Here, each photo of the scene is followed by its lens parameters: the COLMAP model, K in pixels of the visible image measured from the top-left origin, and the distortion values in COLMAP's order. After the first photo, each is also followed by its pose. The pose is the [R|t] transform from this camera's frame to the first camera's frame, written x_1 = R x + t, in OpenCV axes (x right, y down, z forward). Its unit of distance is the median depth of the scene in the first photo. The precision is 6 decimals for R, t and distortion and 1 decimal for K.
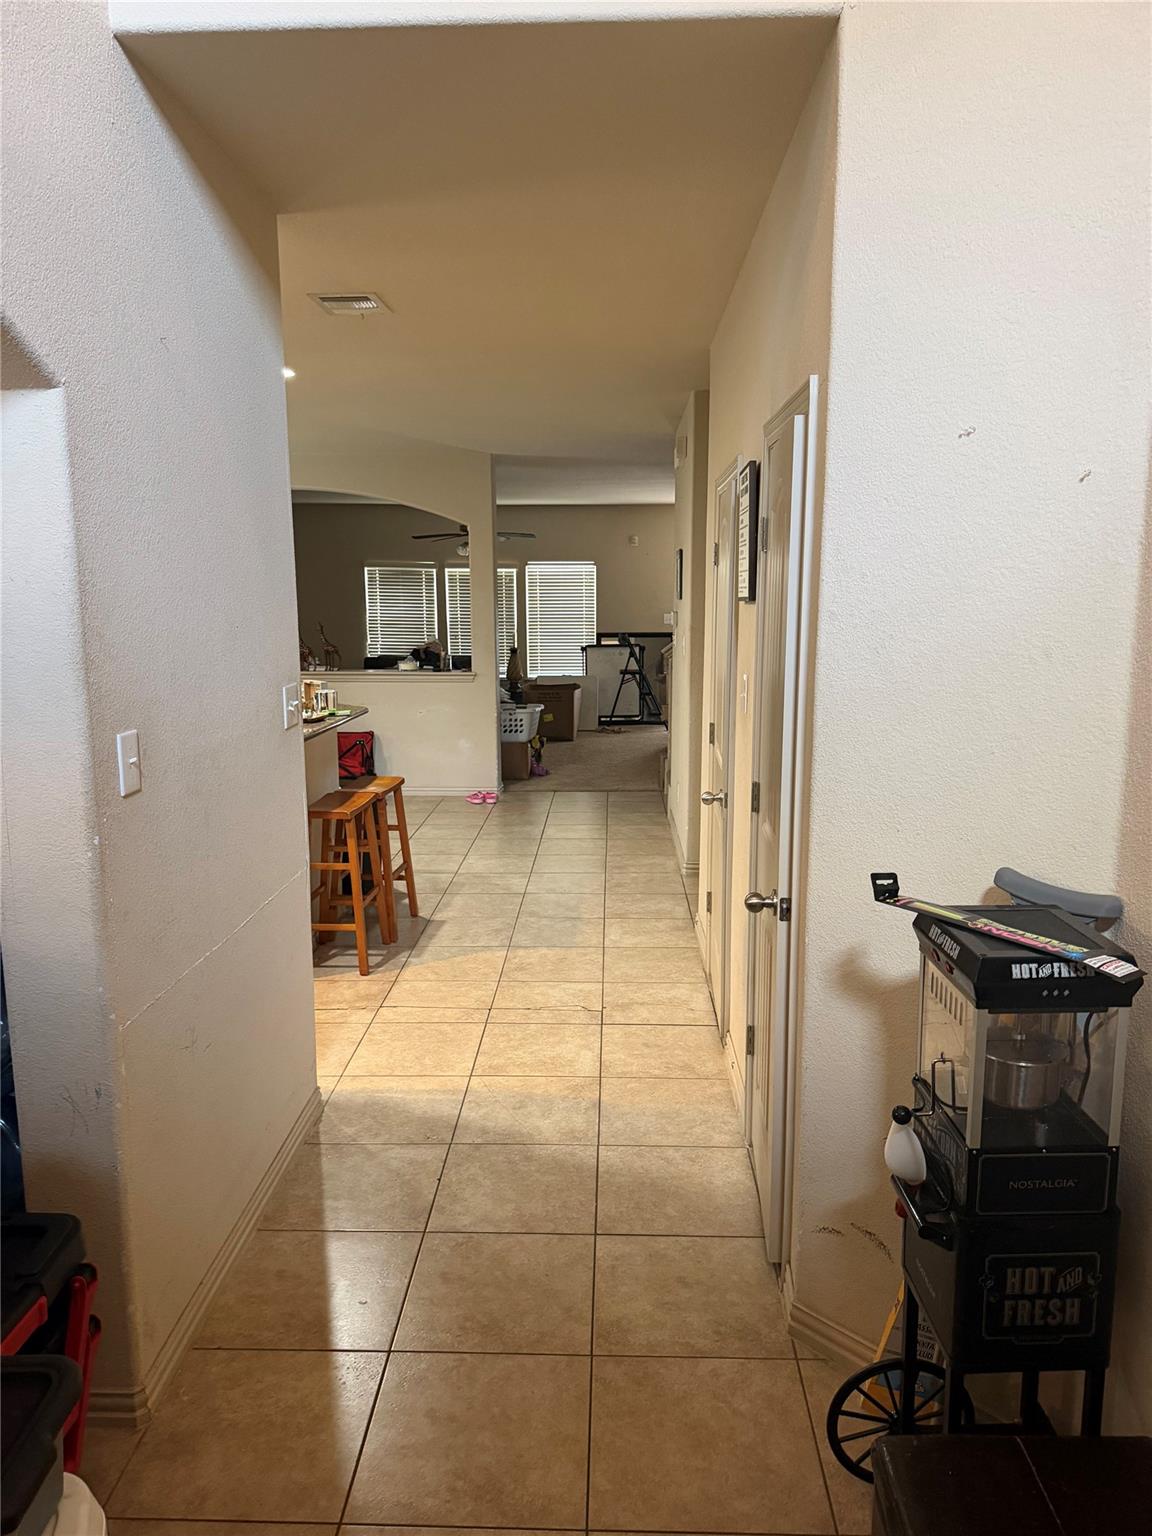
lens RADIAL K [[1059.4, 0, 576.0], [0, 1059.4, 768.0], [0, 0, 1]] dist [0.081552, -0.001677]
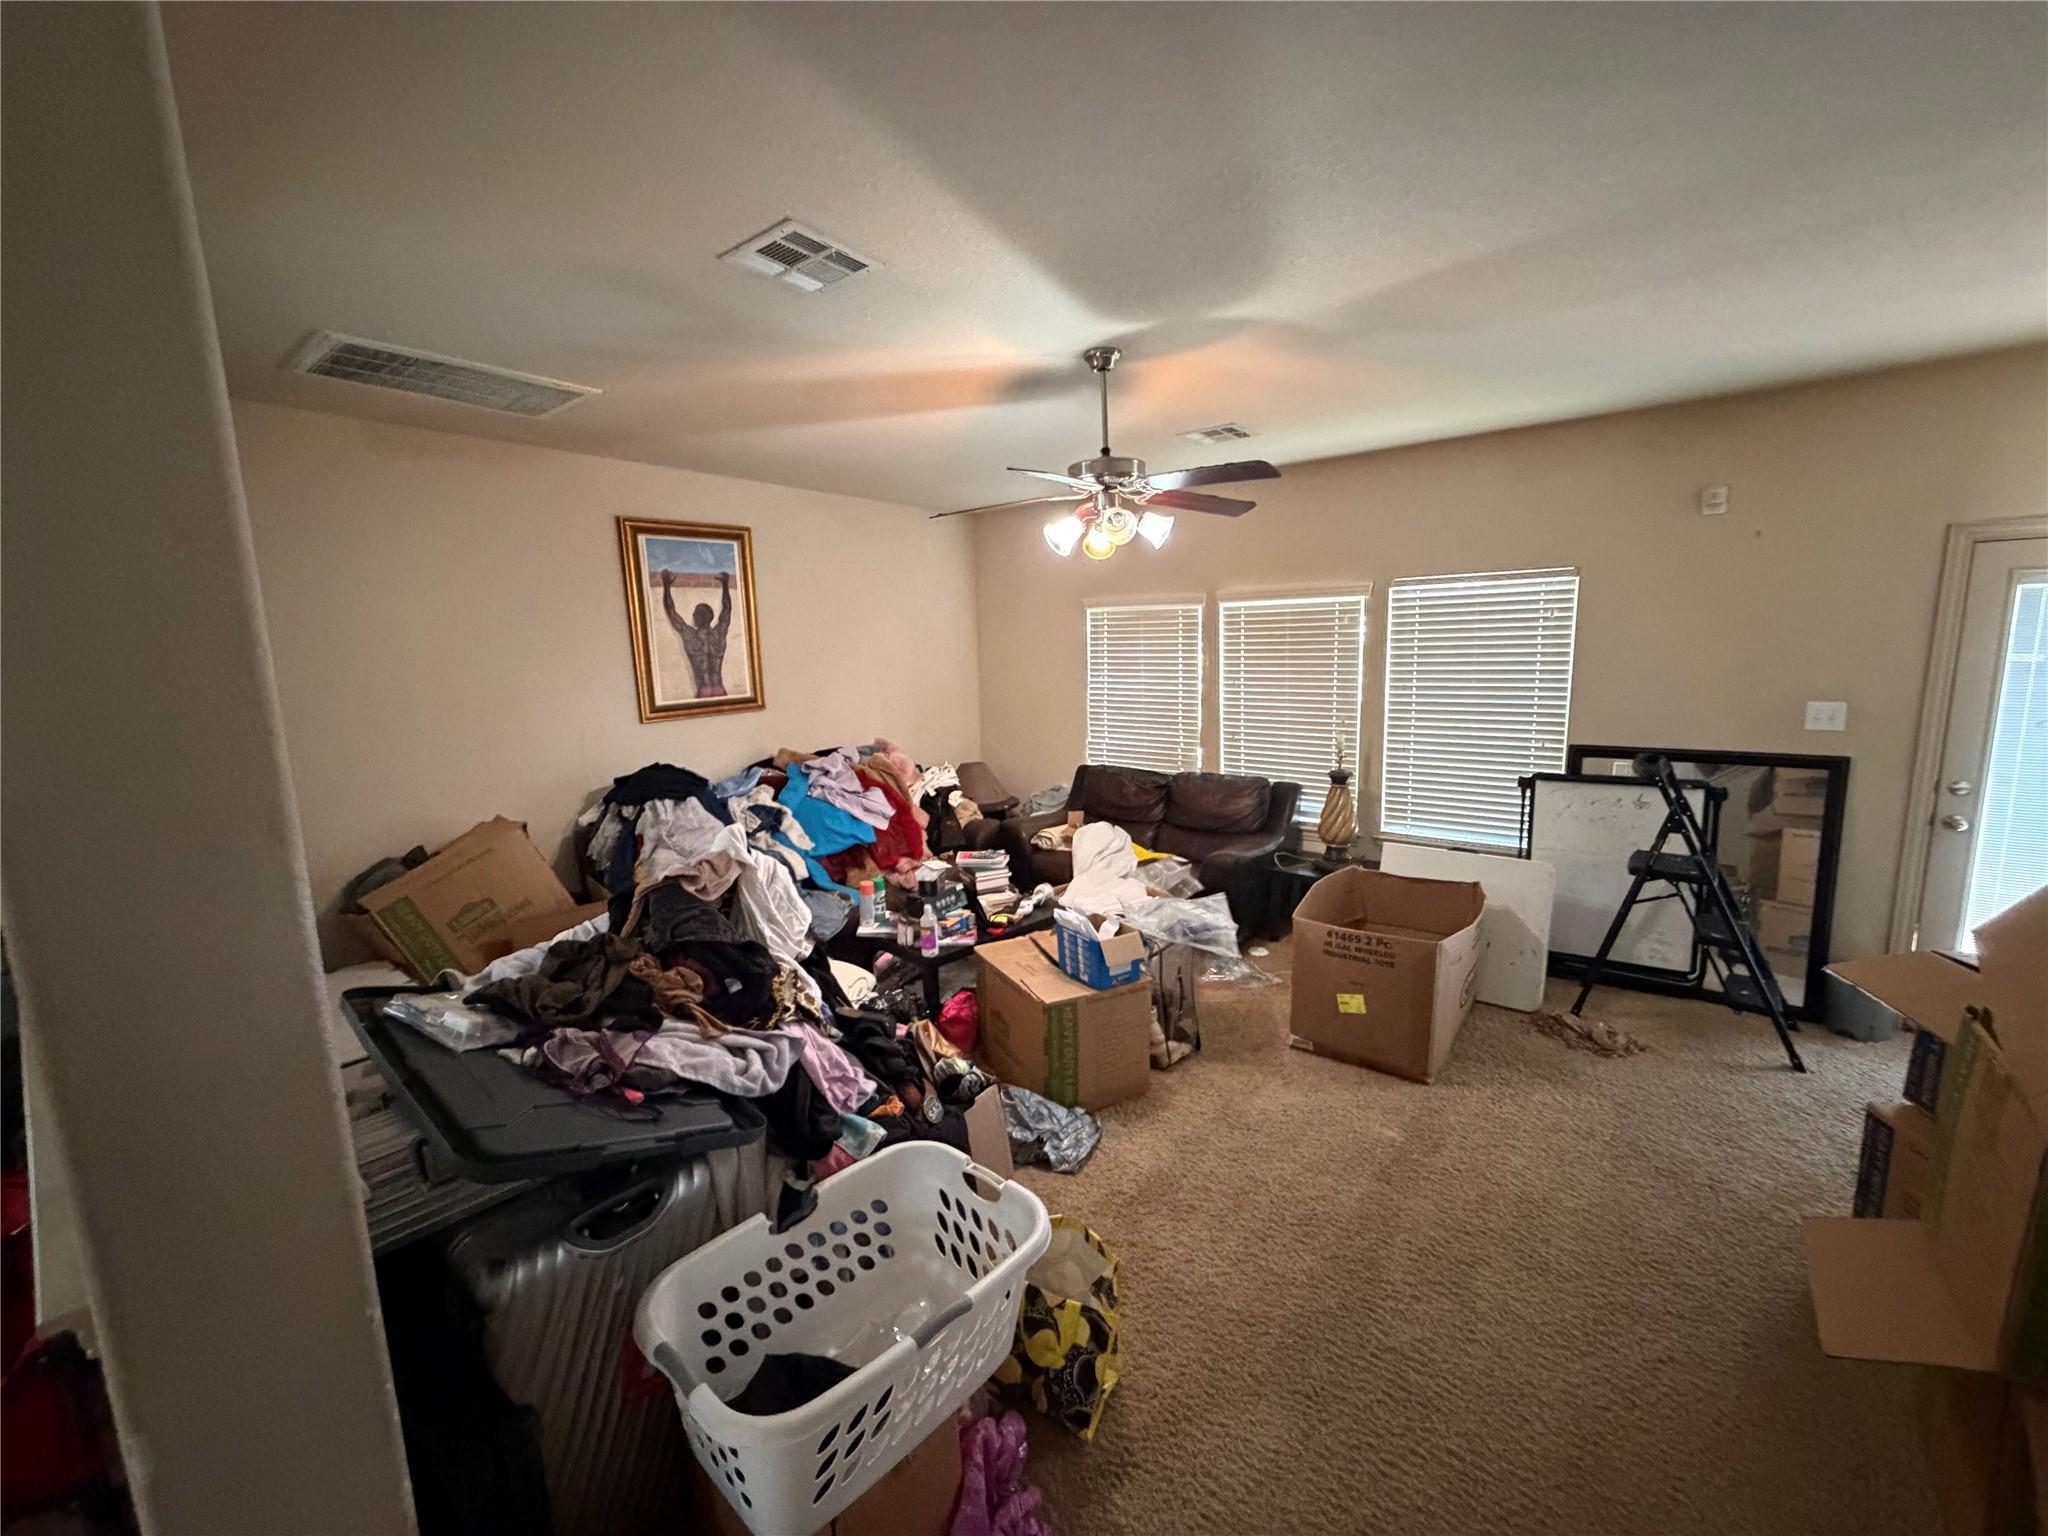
lens RADIAL K [[816.8, 0, 1026.5], [0, 816.8, 760.4], [0, 0, 1]] dist [0.001098, -0.000055]
pose [[0.804269, 0.064126, -0.590795, 0.048433], [-0.073672, 0.997251, 0.007951, -0.142003], [0.589681, 0.037130, 0.806783, 0.826370]]
